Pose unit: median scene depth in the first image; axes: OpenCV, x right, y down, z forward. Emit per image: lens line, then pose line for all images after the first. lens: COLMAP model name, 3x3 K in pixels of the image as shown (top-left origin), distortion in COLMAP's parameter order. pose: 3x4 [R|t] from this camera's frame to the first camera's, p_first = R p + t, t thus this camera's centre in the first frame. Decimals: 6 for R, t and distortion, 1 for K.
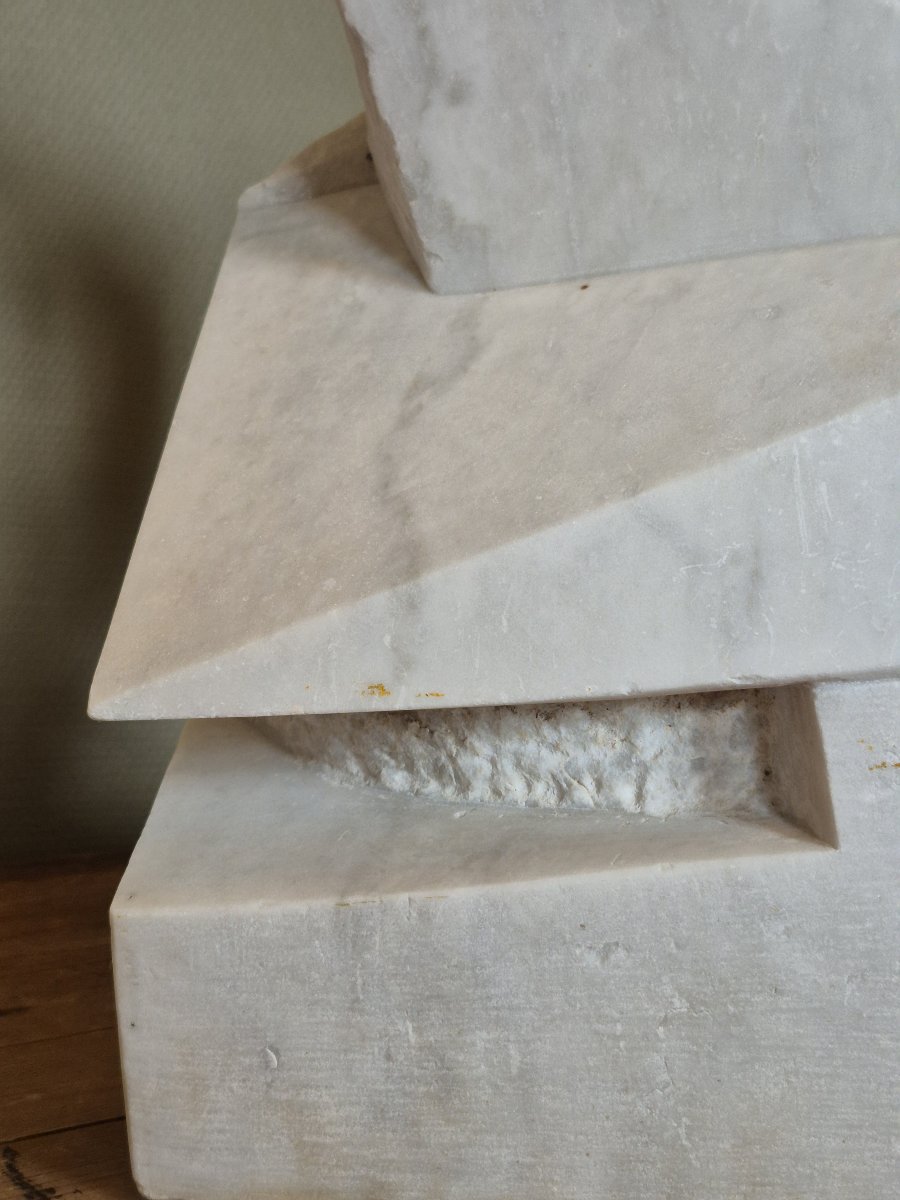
lens RADIAL K [[1680.7, 0, 431.0], [0, 1680.7, 603.3], [0, 0, 1]] dist [0.088423, 0.000000]
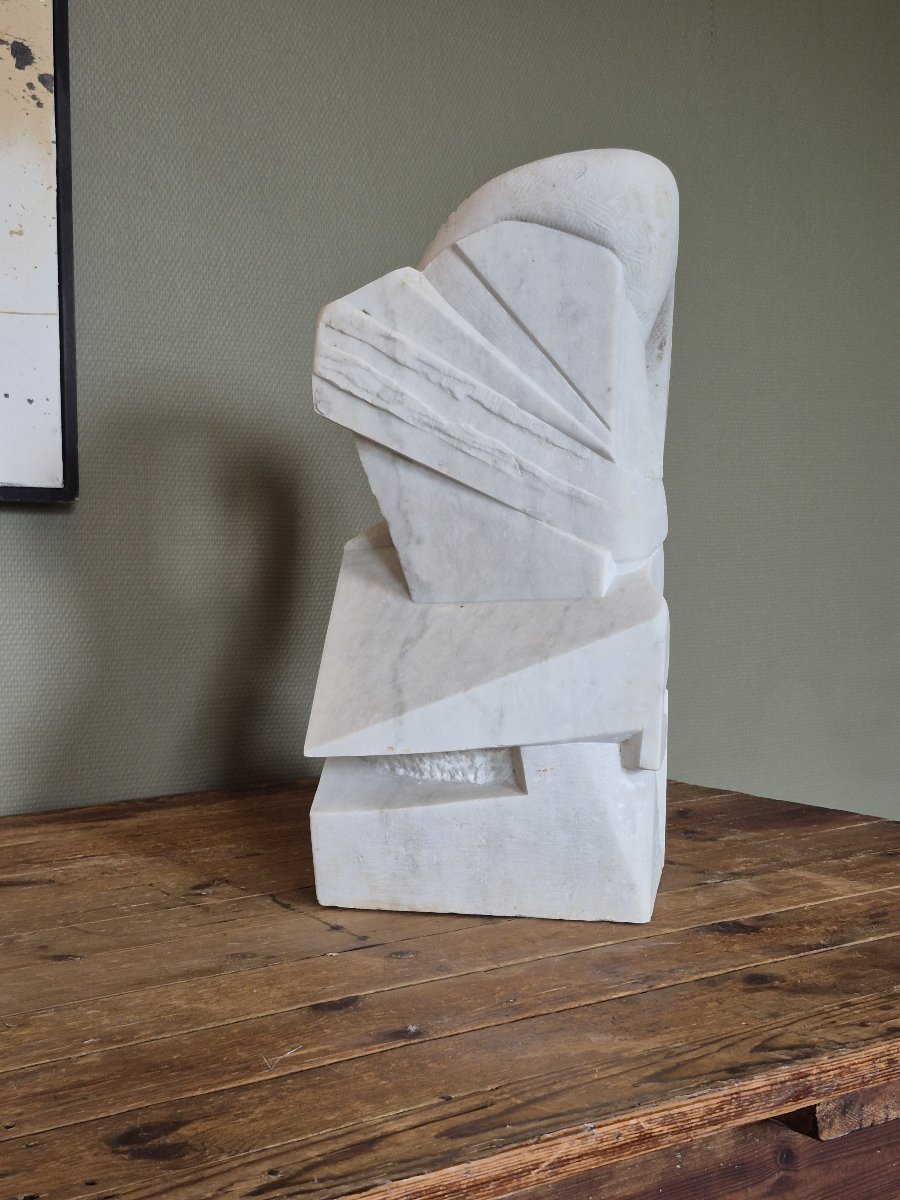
lens RADIAL K [[1680.7, 0, 441.6], [0, 1680.7, 601.9], [0, 0, 1]] dist [0.088423, 0.000000]
pose [[0.999035, -0.008308, -0.043124, 0.199201], [0.010662, 0.998449, 0.054652, -0.389387], [0.042603, -0.055059, 0.997574, -2.140030]]
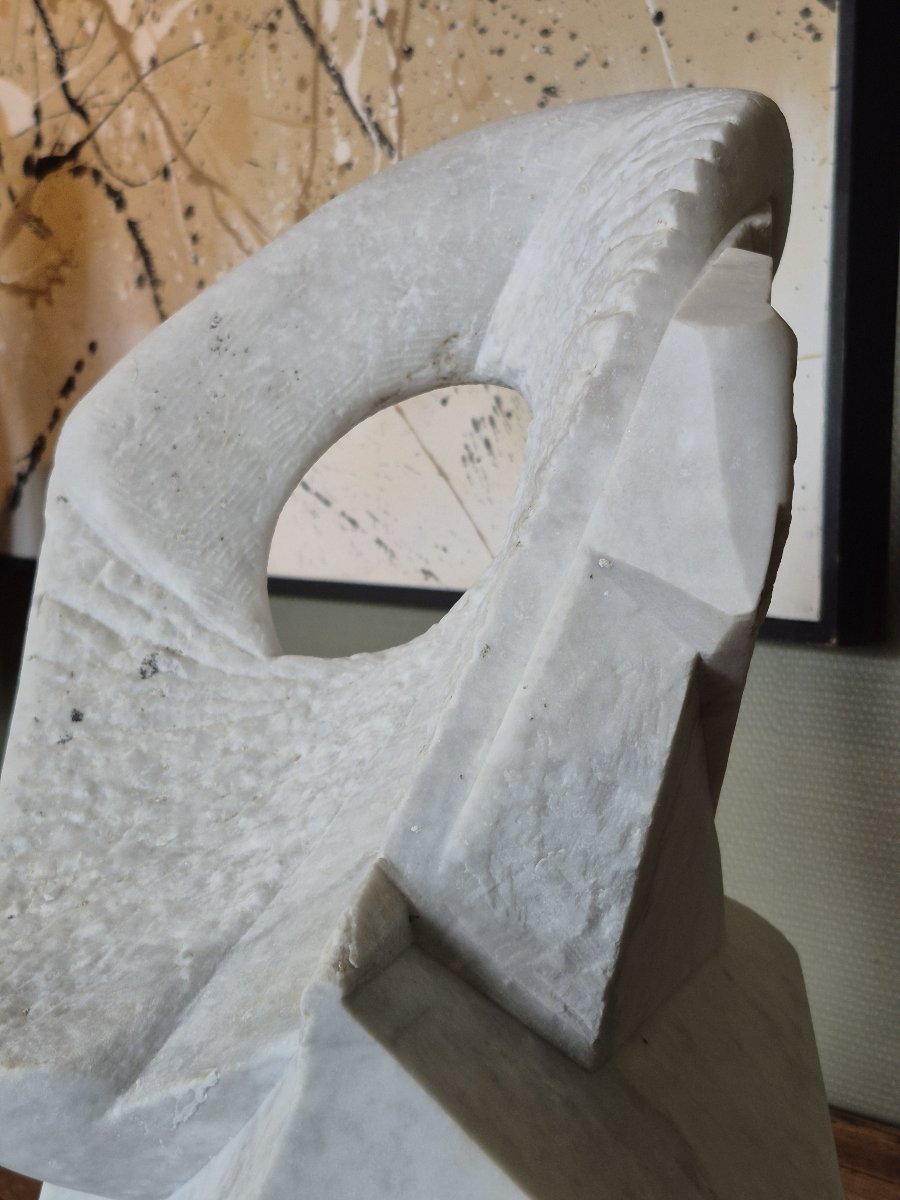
lens RADIAL K [[1680.7, 0, 451.8], [0, 1680.7, 579.4], [0, 0, 1]] dist [0.088423, 0.000000]
pose [[0.133746, 0.047761, -0.989864, 1.693252], [-0.003689, 0.998855, 0.047697, -0.650559], [0.991009, -0.002727, 0.133770, 1.096566]]
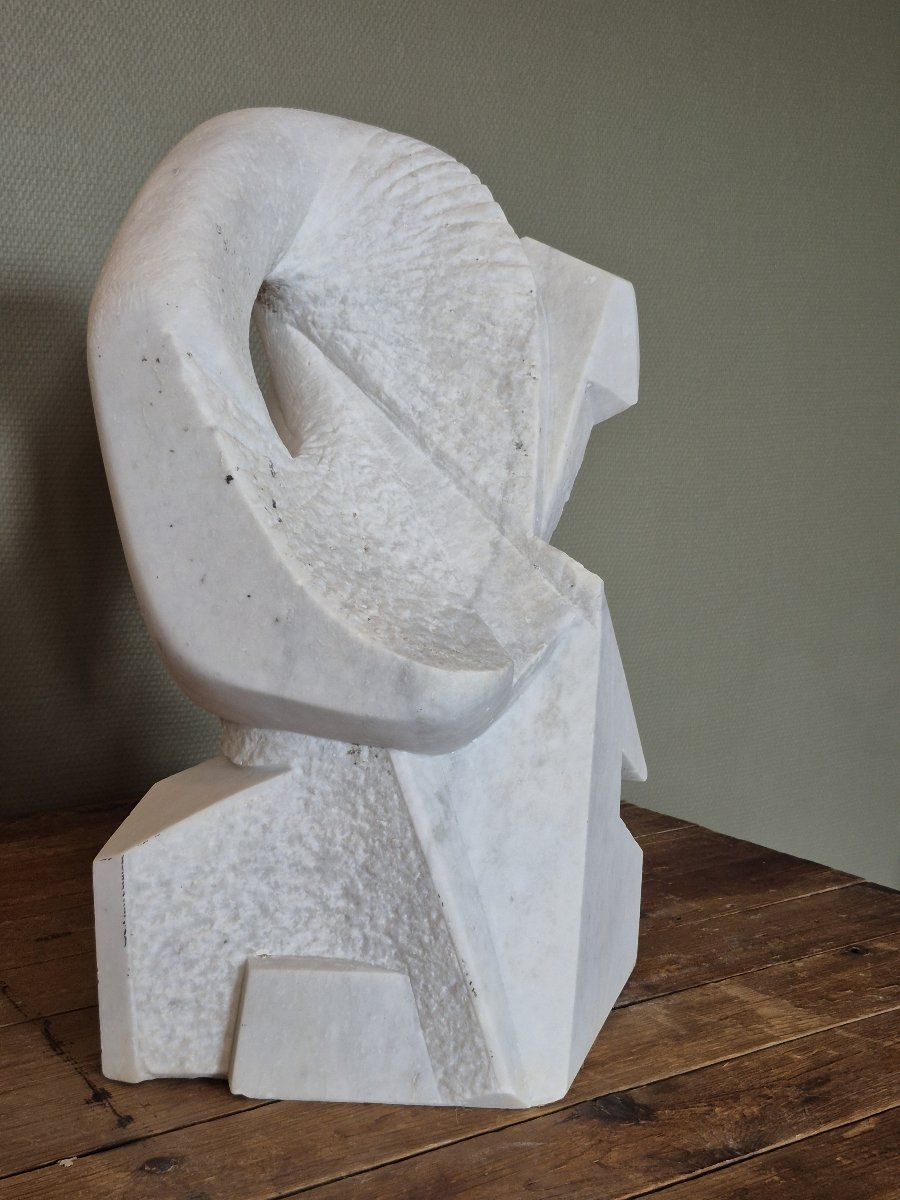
lens RADIAL K [[1680.7, 0, 462.3], [0, 1680.7, 608.1], [0, 0, 1]] dist [0.088423, 0.000000]
pose [[0.997911, 0.010367, -0.063766, 0.515451], [-0.001266, 0.989990, 0.141134, -0.632839], [0.064591, -0.140758, 0.987935, -1.303830]]
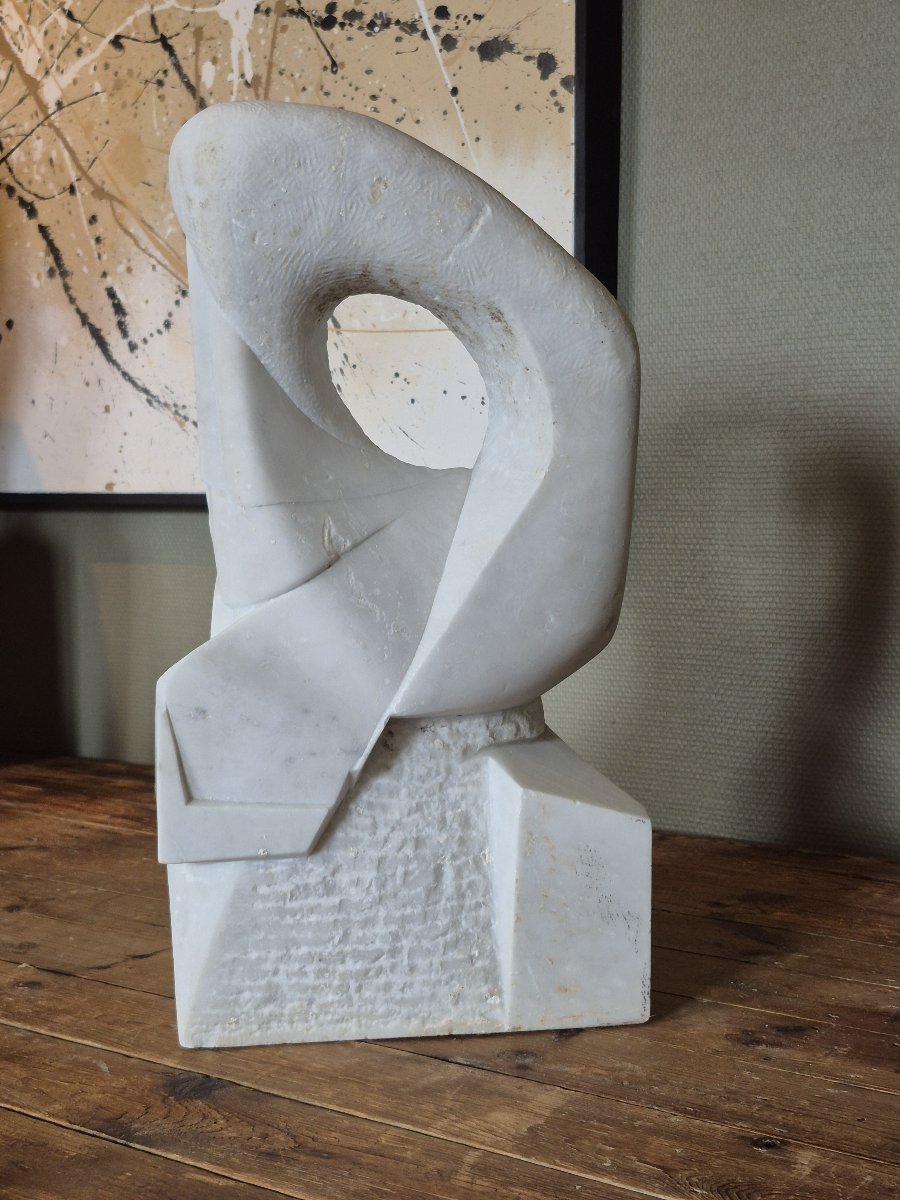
lens RADIAL K [[1680.7, 0, 435.8], [0, 1680.7, 583.6], [0, 0, 1]] dist [0.088423, 0.000000]
pose [[0.272528, 0.042878, -0.961192, 2.948446], [0.015191, 0.998690, 0.048858, -0.446583], [0.962028, -0.027917, 0.271519, 0.602776]]
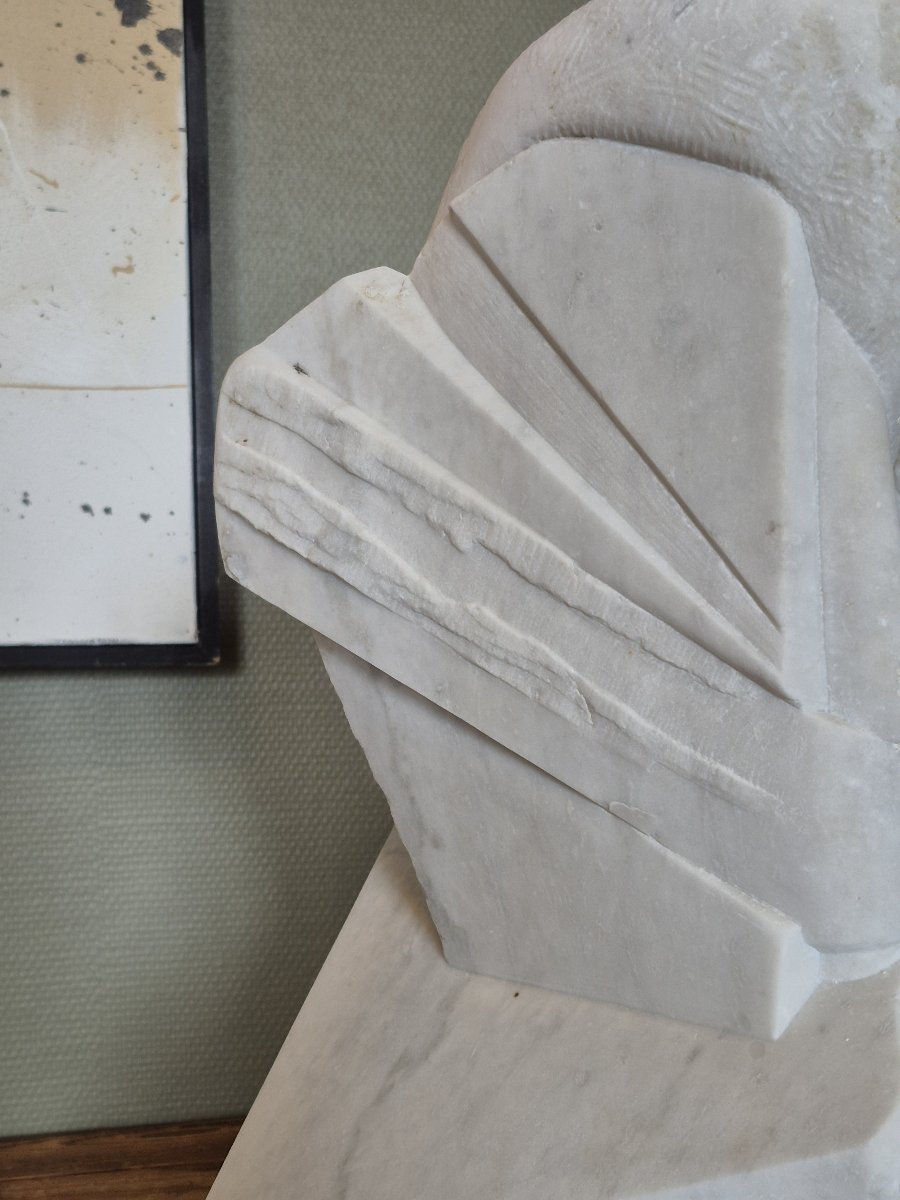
lens RADIAL K [[1680.7, 0, 445.2], [0, 1680.7, 588.7], [0, 0, 1]] dist [0.088423, 0.000000]
pose [[0.889546, -0.013047, -0.456659, 0.724687], [0.025034, 0.999482, 0.020208, -0.591049], [0.456159, -0.029407, 0.889412, -0.250123]]
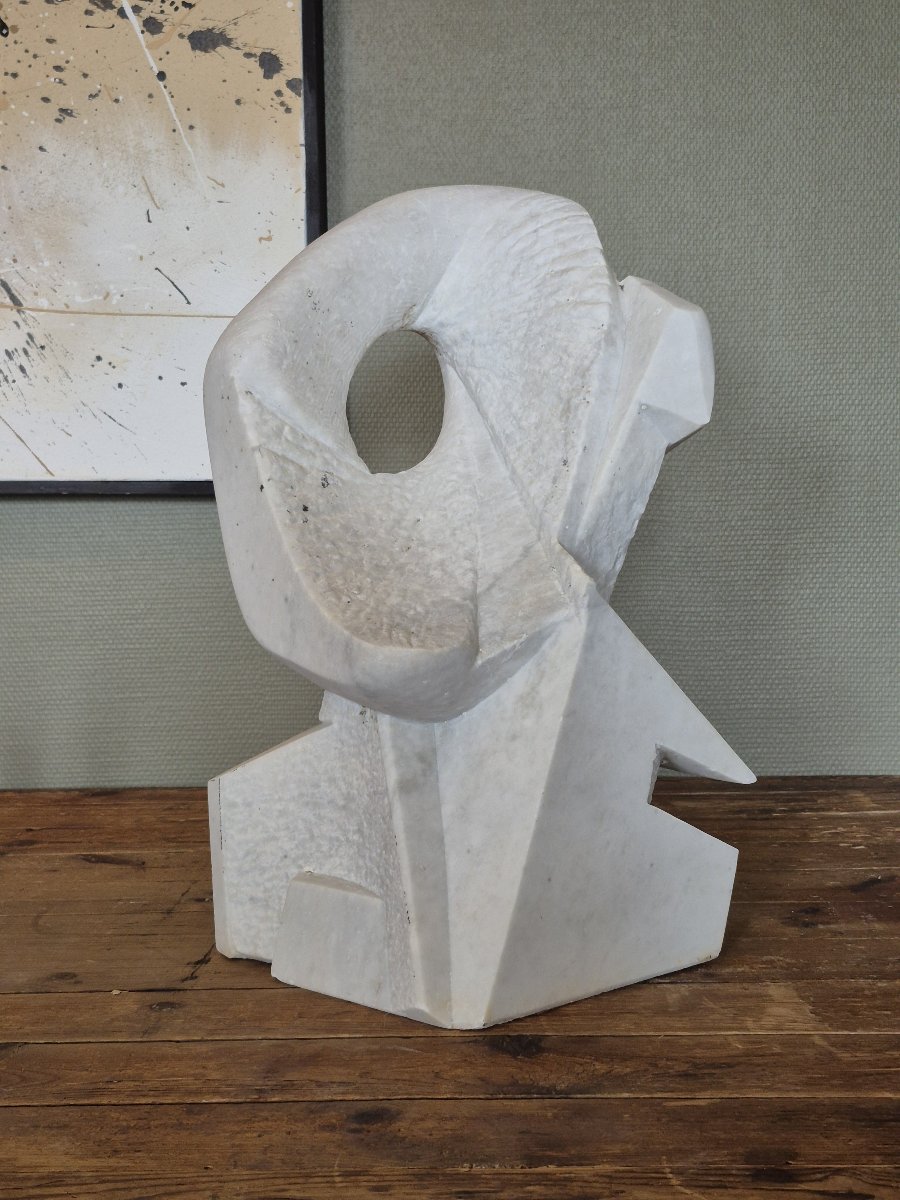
lens RADIAL K [[1680.7, 0, 444.8], [0, 1680.7, 599.1], [0, 0, 1]] dist [0.088423, 0.000000]
pose [[0.769875, 0.044509, -0.636641, 2.134634], [0.025608, 0.994607, 0.100503, -0.578088], [0.637681, -0.093678, 0.764584, -1.099885]]
